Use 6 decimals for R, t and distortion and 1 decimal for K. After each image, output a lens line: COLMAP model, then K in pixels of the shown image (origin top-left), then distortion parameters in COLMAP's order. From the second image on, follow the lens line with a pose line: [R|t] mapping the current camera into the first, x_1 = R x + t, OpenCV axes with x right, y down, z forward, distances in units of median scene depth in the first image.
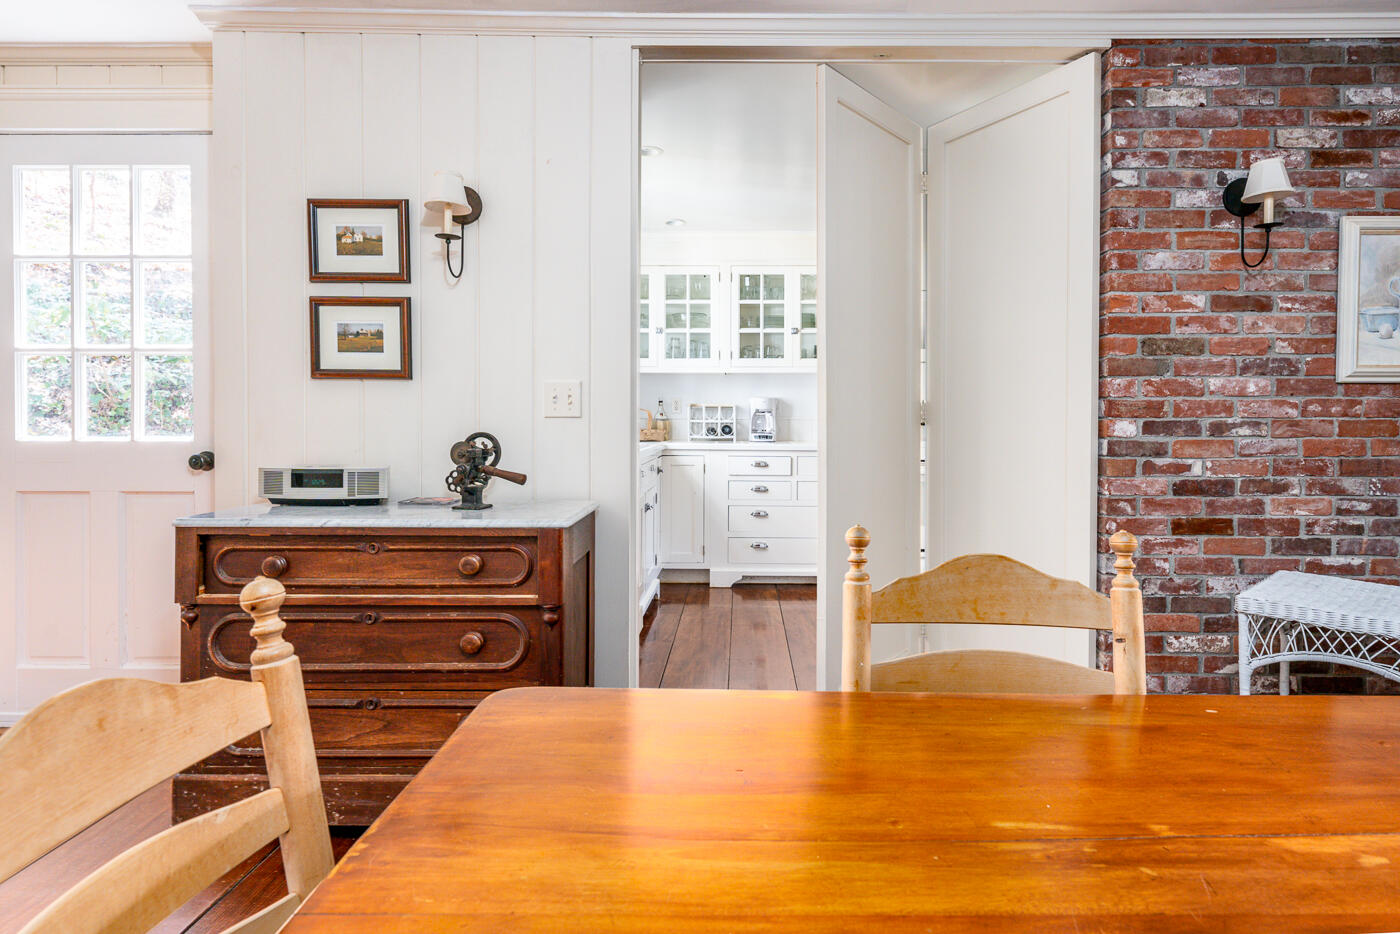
lens RADIAL K [[771.1, 0, 705.9], [0, 771.1, 426.5], [0, 0, 1]] dist [0.004175, 0.002722]
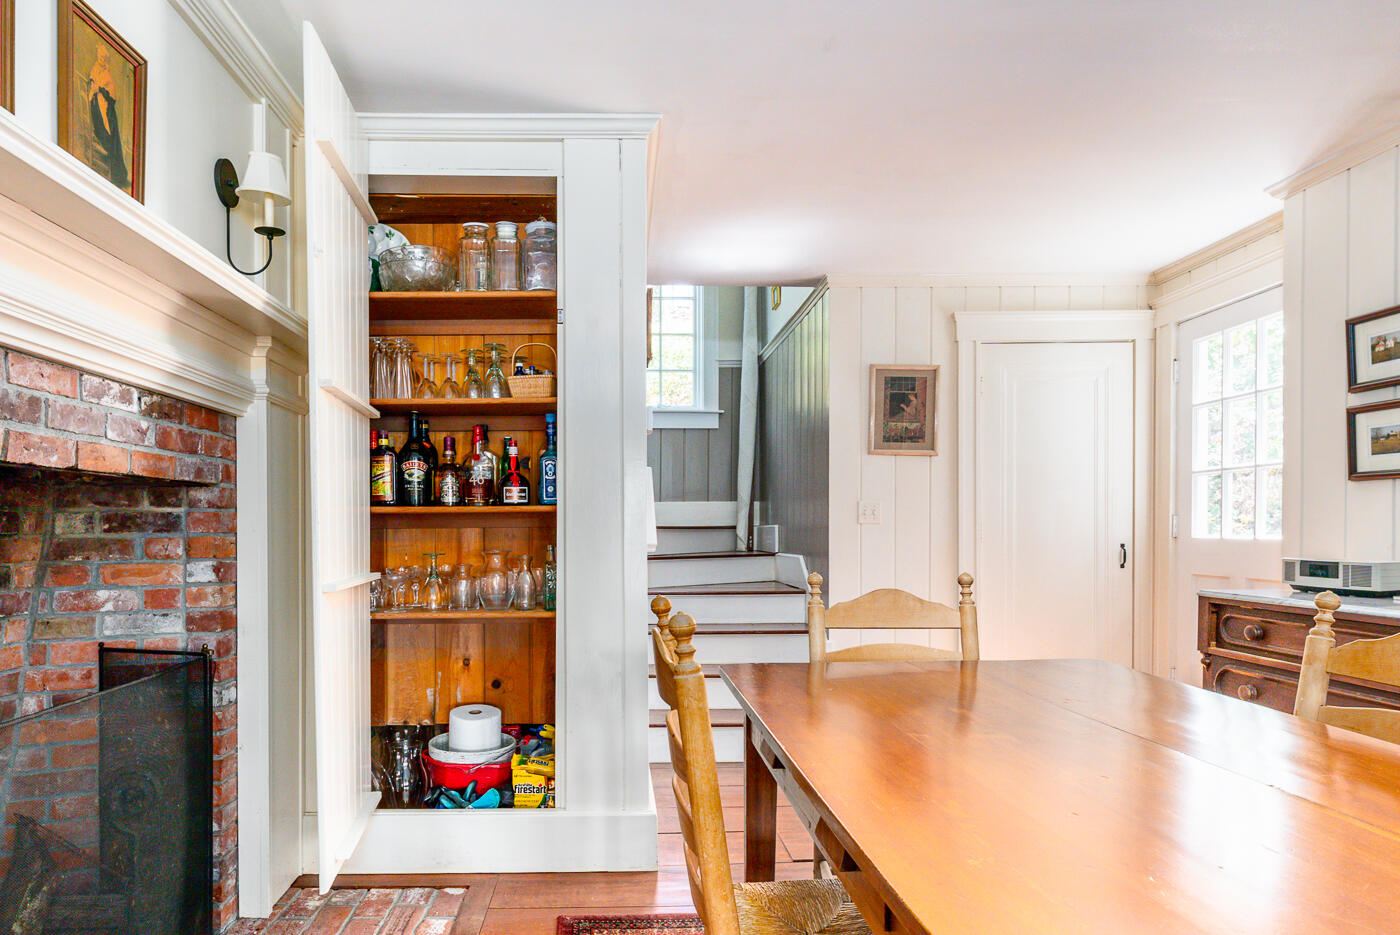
lens RADIAL K [[858.5, 0, 652.4], [0, 858.5, 543.2], [0, 0, 1]] dist [-0.000400, 0.000789]
pose [[0.050889, 0.013820, -0.998609, 0.618041], [-0.014506, 0.999809, 0.013097, 0.022675], [0.998599, 0.013819, 0.051080, -0.047523]]
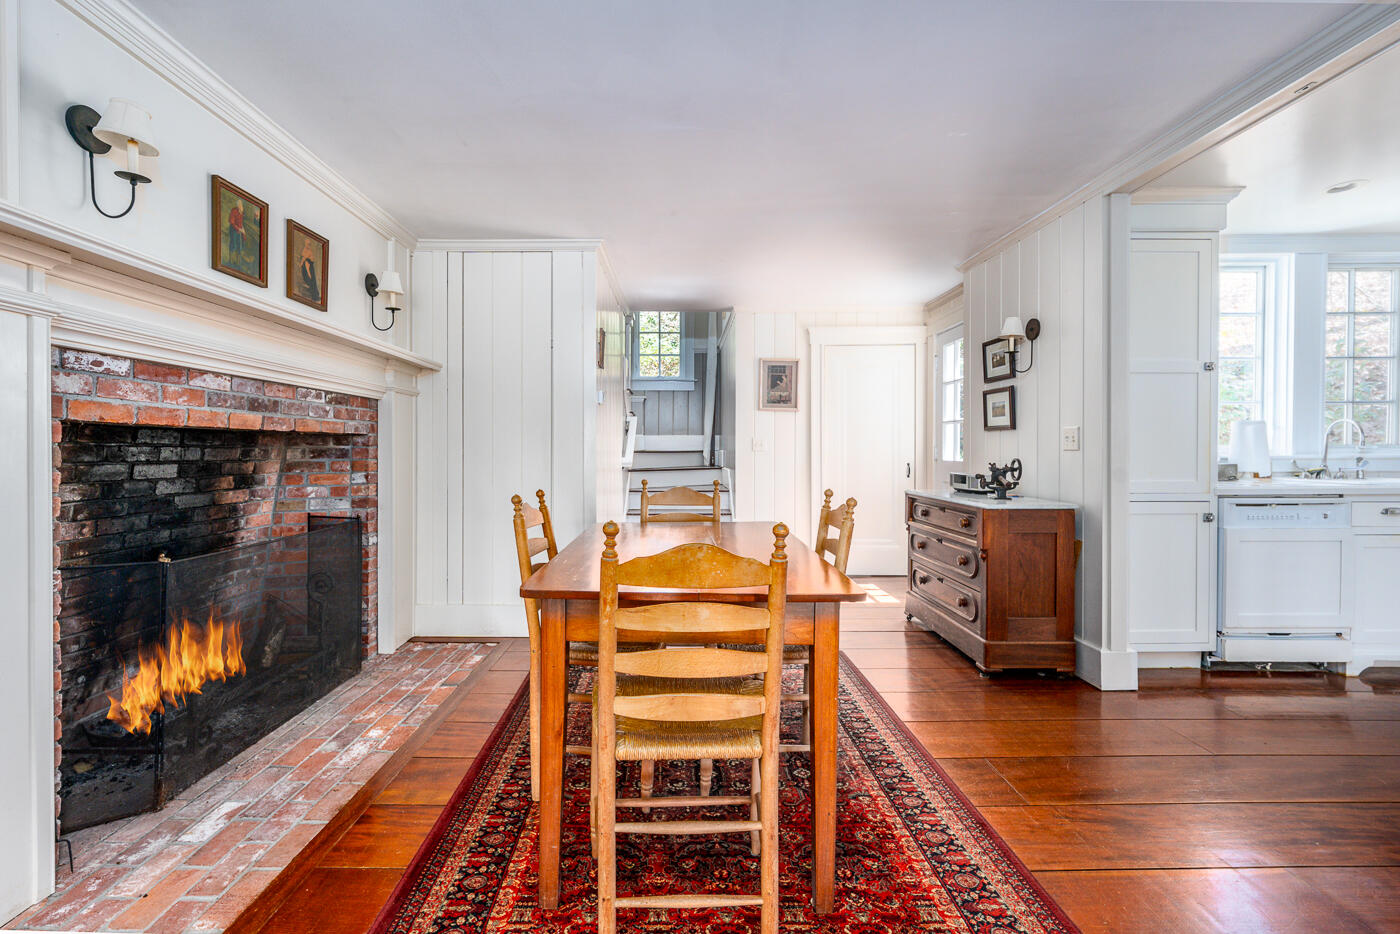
lens RADIAL K [[593.8, 0, 692.3], [0, 593.8, 454.5], [0, 0, 1]] dist [-0.001379, -0.000111]
pose [[0.029948, 0.007991, -0.999520, 0.945650], [-0.017367, 0.999821, 0.007473, 0.001557], [0.999401, 0.017135, 0.030081, 0.176819]]
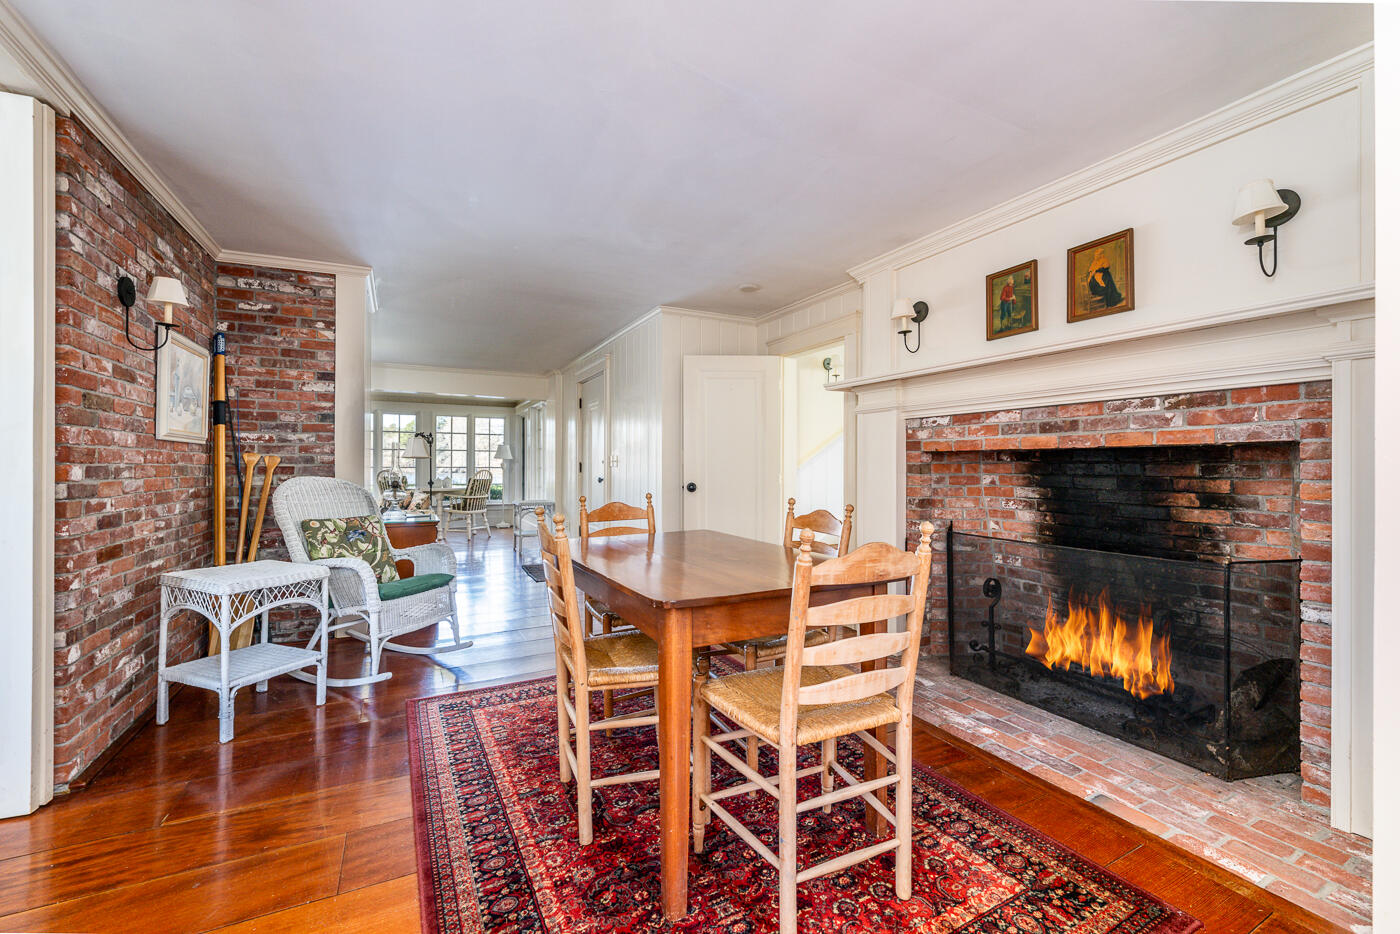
lens RADIAL K [[557.3, 0, 693.9], [0, 557.3, 464.5], [0, 0, 1]] dist [0.001629, 0.000087]
pose [[-0.463212, 0.002458, 0.886244, -0.530089], [0.012807, 0.999910, 0.003920, -0.001307], [-0.886155, 0.013166, -0.463202, 0.558550]]
